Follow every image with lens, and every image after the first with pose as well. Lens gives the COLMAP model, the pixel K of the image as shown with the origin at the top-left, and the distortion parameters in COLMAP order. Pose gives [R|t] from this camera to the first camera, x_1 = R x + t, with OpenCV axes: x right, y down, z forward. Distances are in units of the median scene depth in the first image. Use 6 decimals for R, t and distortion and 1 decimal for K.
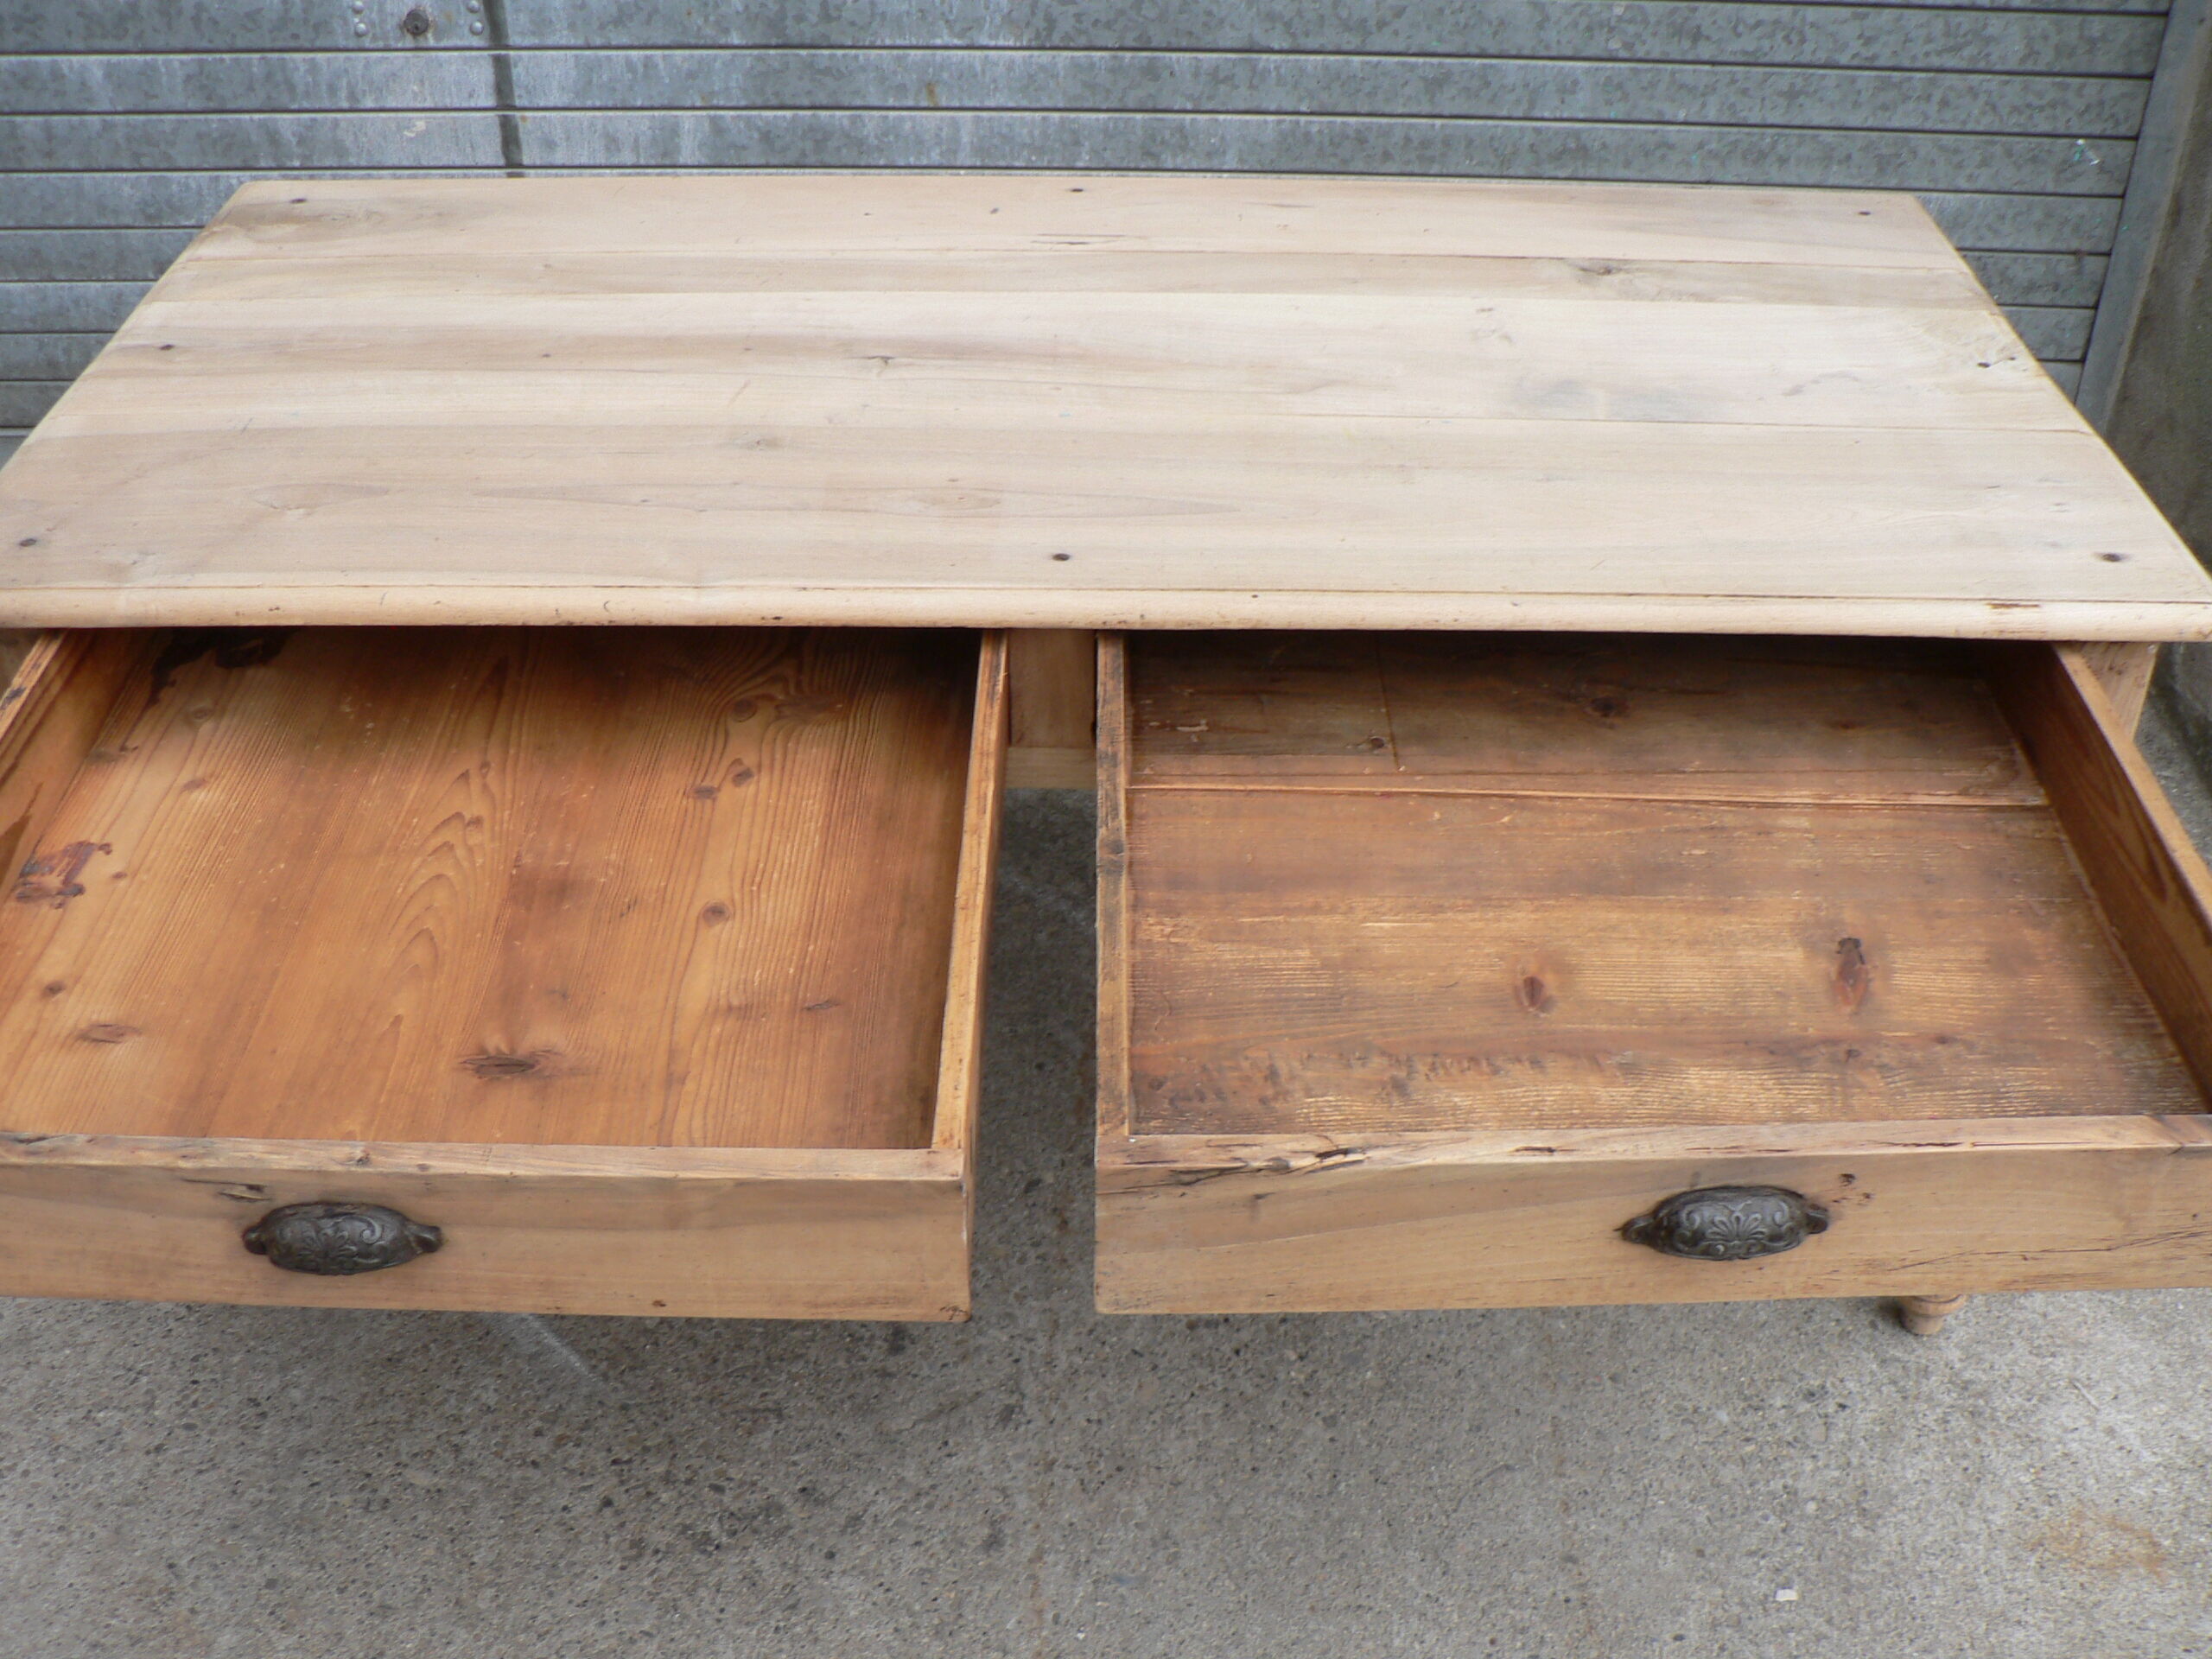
lens RADIAL K [[2386.3, 0, 1098.0], [0, 2386.3, 818.0], [0, 0, 1]] dist [-0.121110, 0.000000]
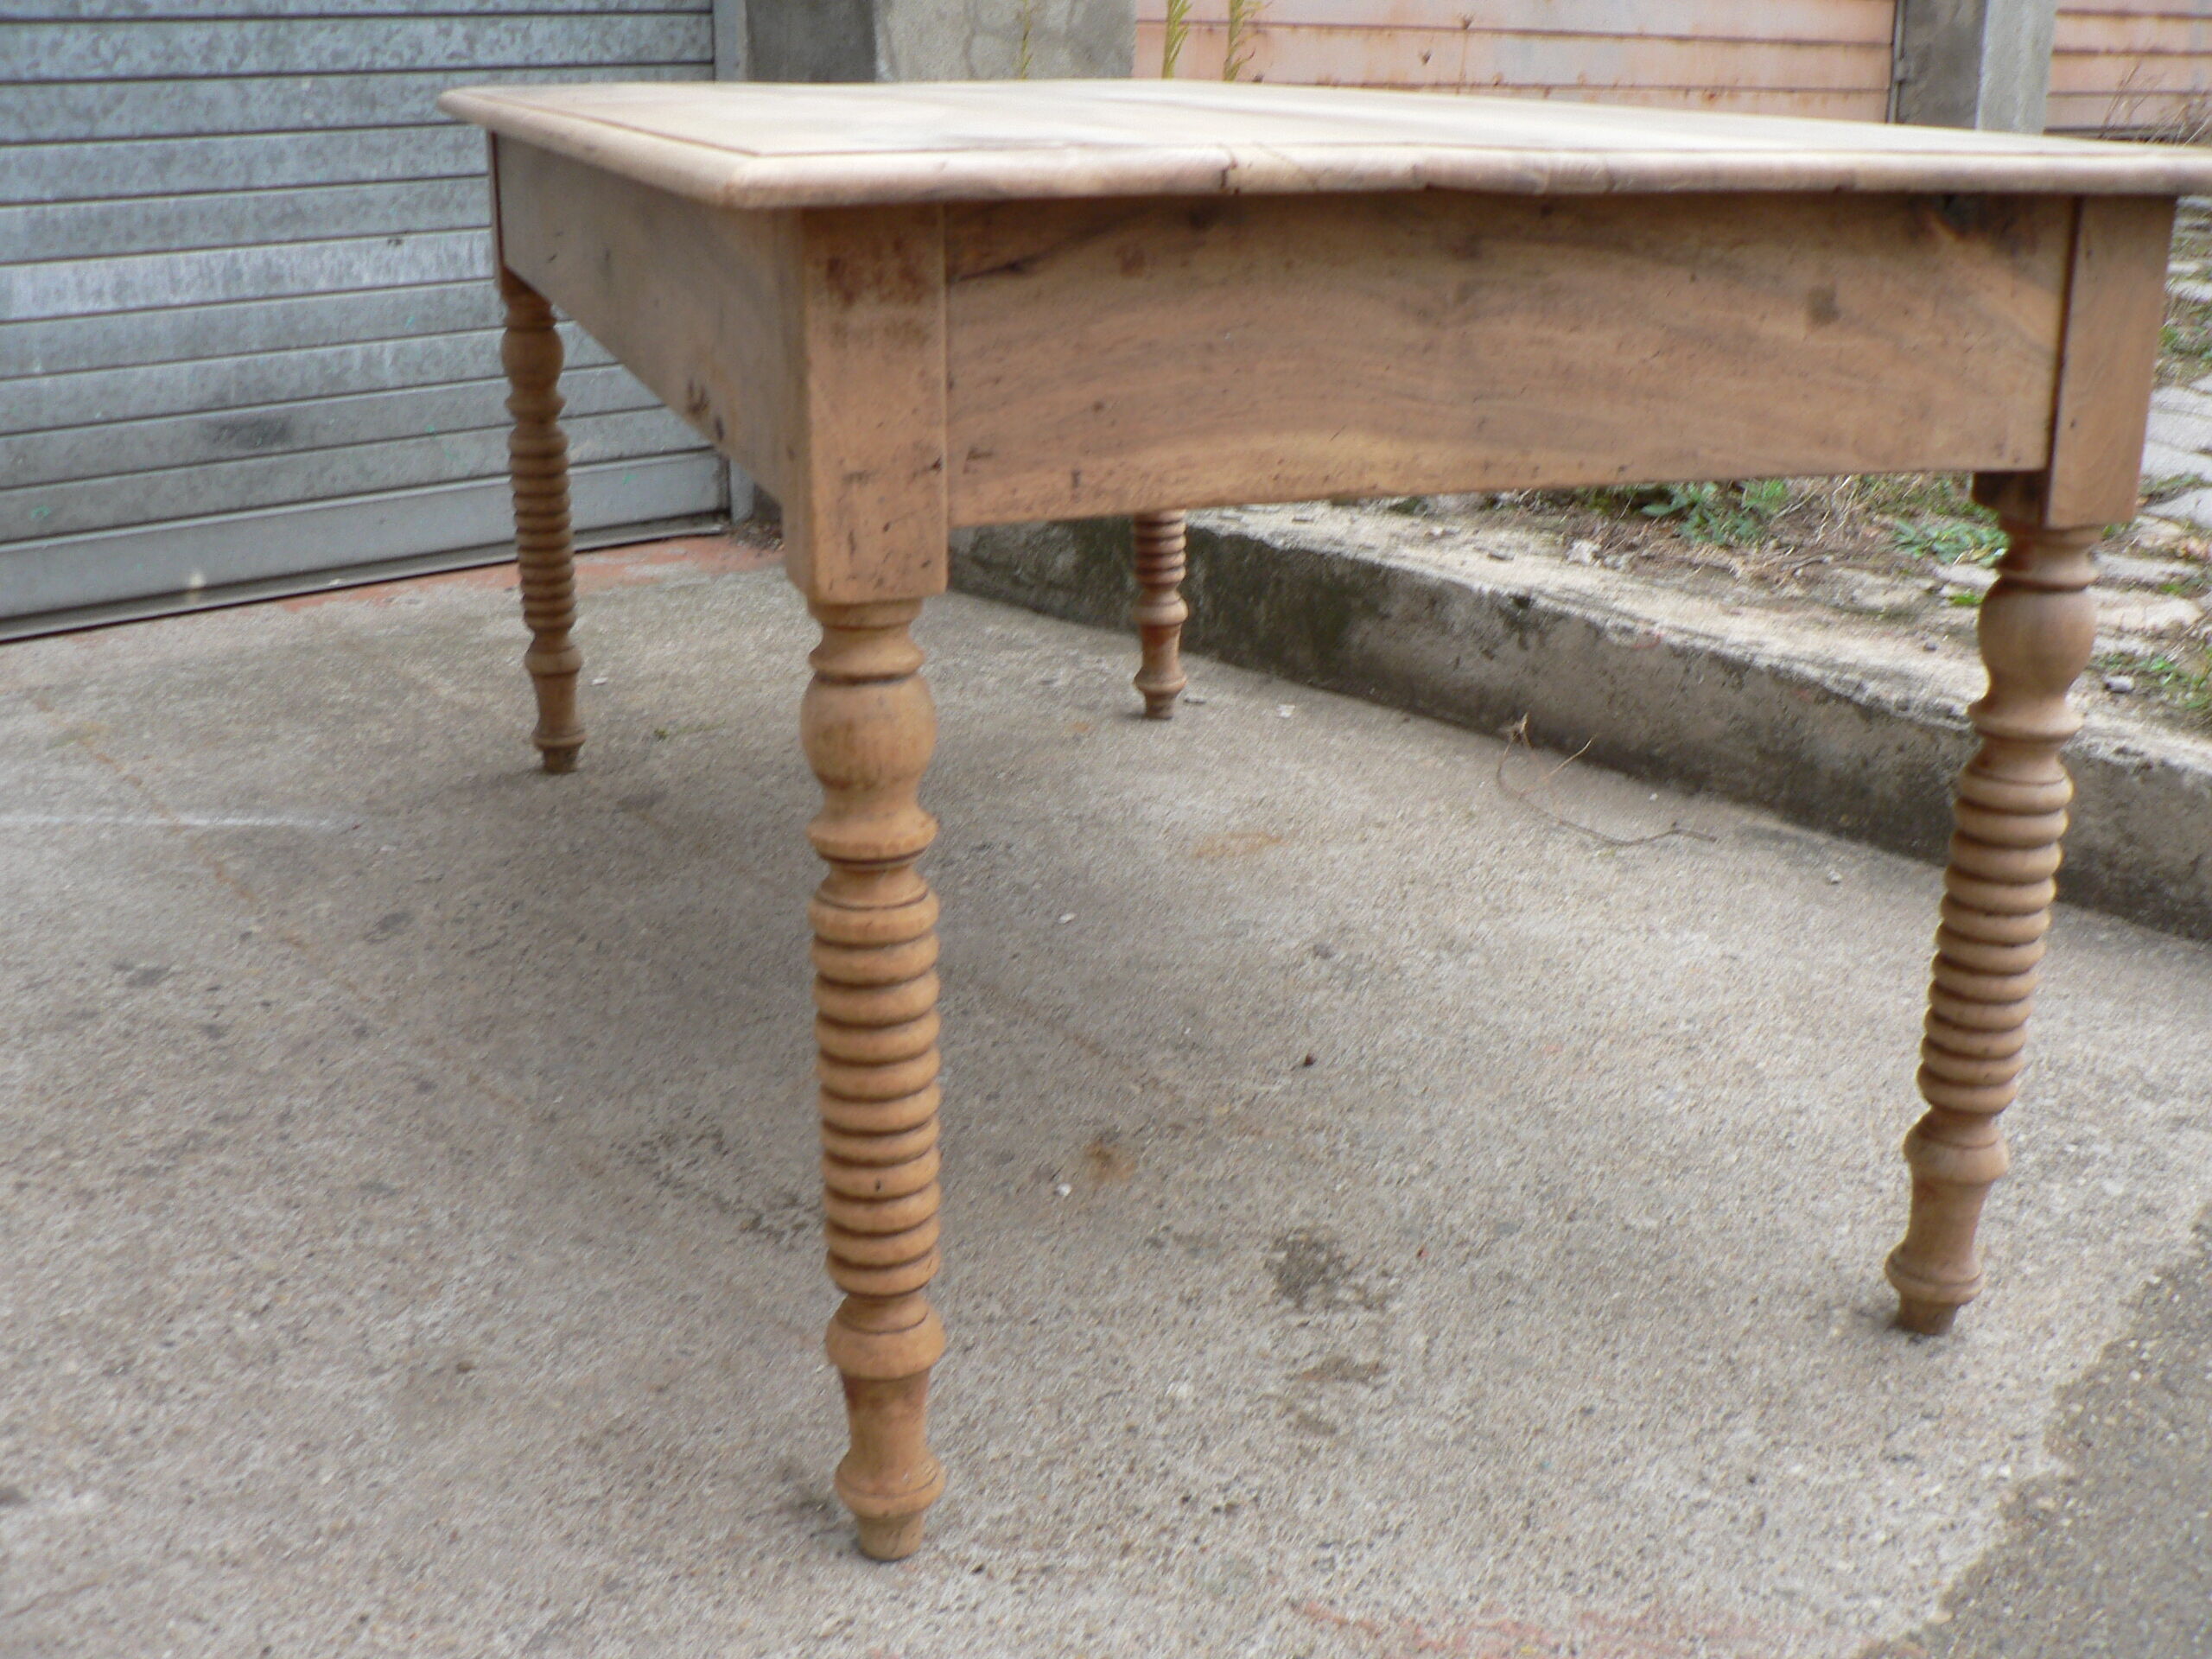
lens RADIAL K [[2386.3, 0, 1125.7], [0, 2386.3, 778.0], [0, 0, 1]] dist [-0.121110, 0.000000]
pose [[0.736188, -0.206138, 0.644620, -0.426297], [0.387943, 0.909002, -0.152368, 0.439166], [-0.554552, 0.362247, 0.749166, 0.044400]]
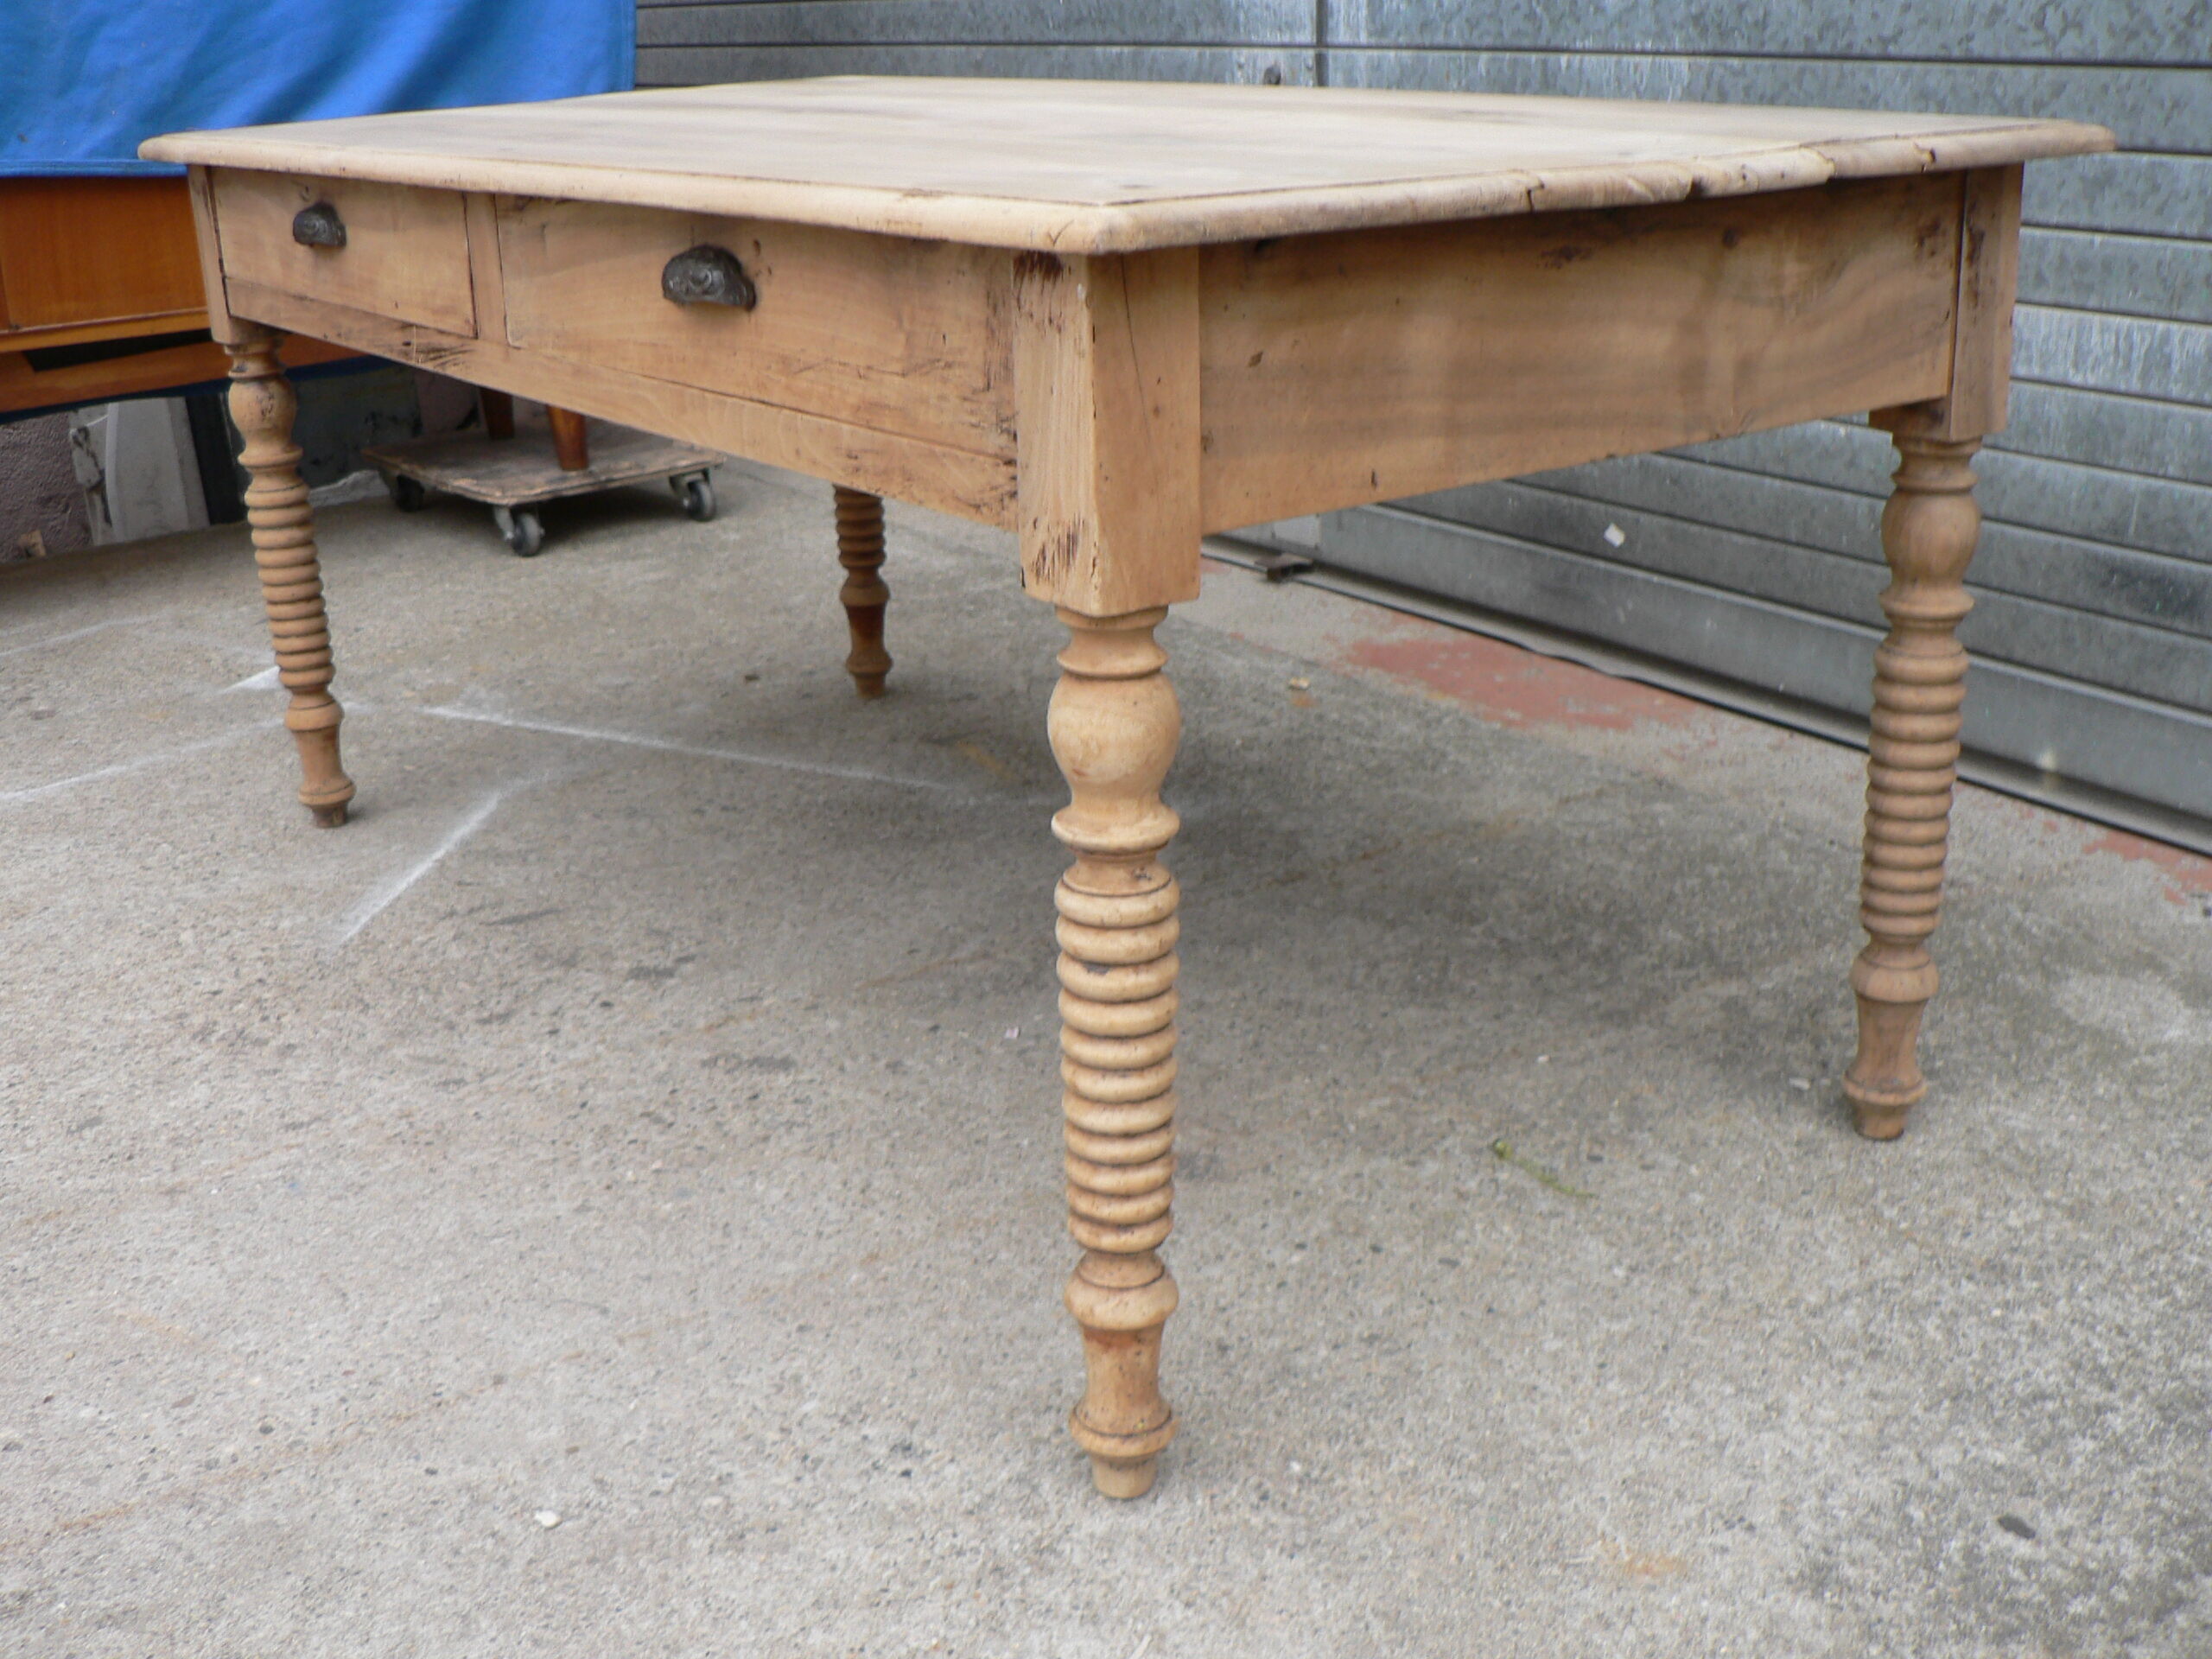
lens RADIAL K [[2386.3, 0, 1078.3], [0, 2386.3, 822.4], [0, 0, 1]] dist [-0.121110, 0.000000]
pose [[0.590600, 0.247612, -0.768037, 0.870292], [-0.428663, 0.902638, -0.038623, 0.080465], [0.683696, 0.352040, 0.639240, 0.518733]]
